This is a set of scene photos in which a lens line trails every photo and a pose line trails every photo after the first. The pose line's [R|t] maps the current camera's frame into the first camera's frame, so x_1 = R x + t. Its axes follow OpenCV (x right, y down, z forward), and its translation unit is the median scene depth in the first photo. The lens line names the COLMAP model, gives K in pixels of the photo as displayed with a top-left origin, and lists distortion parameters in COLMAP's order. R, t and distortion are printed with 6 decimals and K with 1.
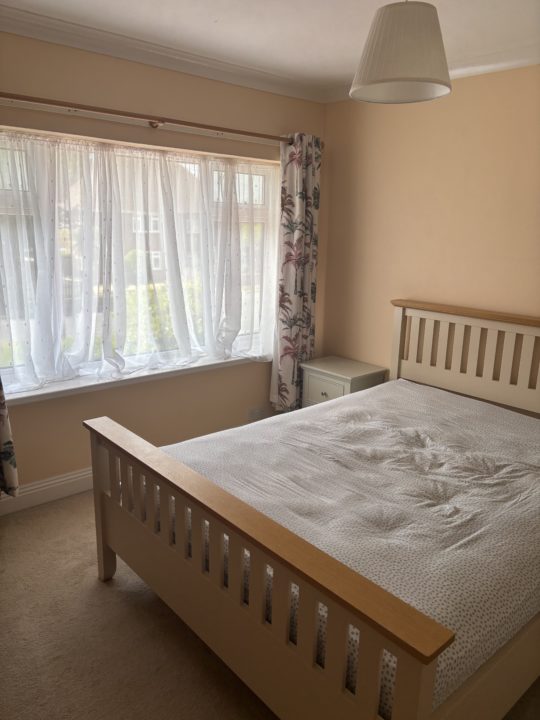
lens RADIAL K [[543.3, 0, 269.6], [0, 543.3, 359.9], [0, 0, 1]] dist [0.023967, -0.021352]
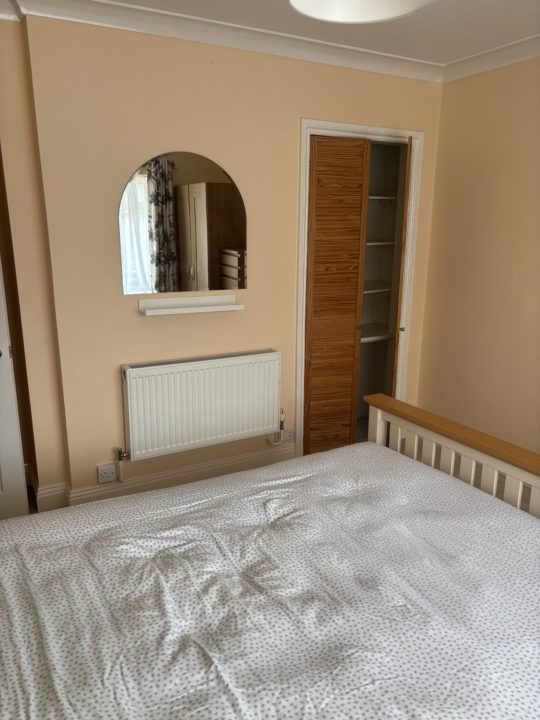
lens RADIAL K [[543.3, 0, 269.4], [0, 543.3, 359.5], [0, 0, 1]] dist [0.023967, -0.021352]
pose [[-0.975130, -0.073414, 0.209119, 0.128663], [0.034752, 0.881225, 0.471418, -0.316091], [-0.218890, 0.466961, -0.856758, 1.357140]]
